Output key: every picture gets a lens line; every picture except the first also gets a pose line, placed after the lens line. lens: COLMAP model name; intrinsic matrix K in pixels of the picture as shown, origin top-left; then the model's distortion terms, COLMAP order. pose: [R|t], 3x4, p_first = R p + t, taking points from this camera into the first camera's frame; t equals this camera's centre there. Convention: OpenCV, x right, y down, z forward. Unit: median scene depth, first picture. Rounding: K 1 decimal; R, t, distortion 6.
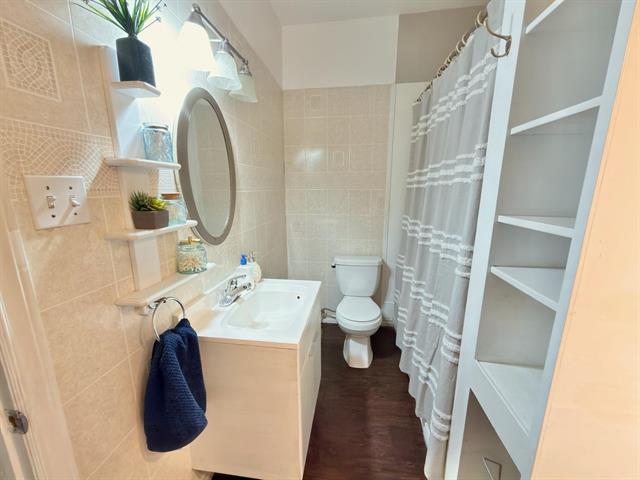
lens RADIAL K [[255.6, 0, 320.0], [0, 255.6, 240.1], [0, 0, 1]] dist [0.001210, -0.000241]
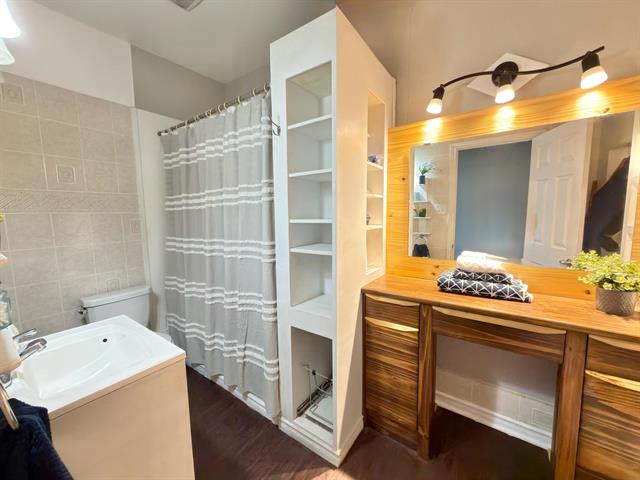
lens RADIAL K [[255.6, 0, 317.7], [0, 255.6, 240.2], [0, 0, 1]] dist [0.001210, -0.000241]
pose [[0.471046, -0.094710, 0.877009, -0.454323], [0.192921, 0.981211, 0.002344, 0.045043], [-0.860753, 0.168090, 0.480468, -0.009933]]
